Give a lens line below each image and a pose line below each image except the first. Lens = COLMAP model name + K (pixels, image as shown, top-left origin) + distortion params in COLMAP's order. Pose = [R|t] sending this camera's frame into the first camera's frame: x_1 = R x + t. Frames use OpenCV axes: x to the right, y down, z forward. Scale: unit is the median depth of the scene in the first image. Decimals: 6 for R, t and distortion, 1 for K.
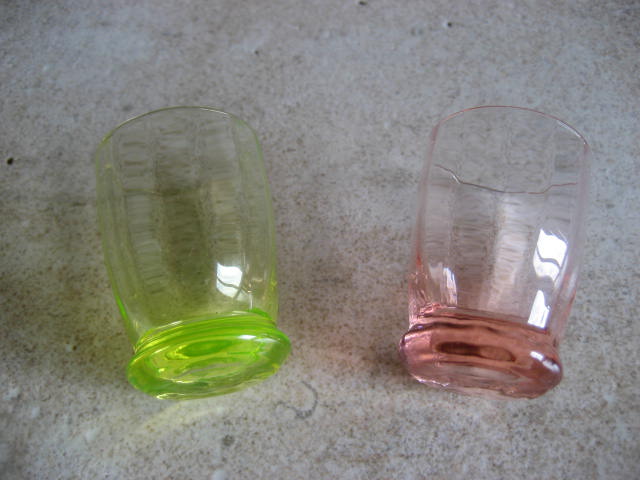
lens RADIAL K [[650.5, 0, 320.0], [0, 650.5, 240.0], [0, 0, 1]] dist [-0.133709, 0.101167]
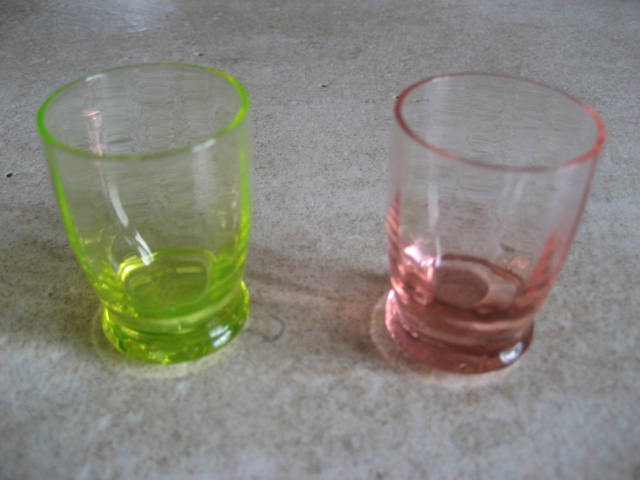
lens RADIAL K [[650.5, 0, 320.0], [0, 650.5, 240.0], [0, 0, 1]] dist [-0.133709, 0.101167]
pose [[0.999060, -0.001817, 0.043315, 0.007231], [0.017992, 0.926396, -0.376121, 0.454321], [-0.039443, 0.376547, 0.925558, -0.007314]]
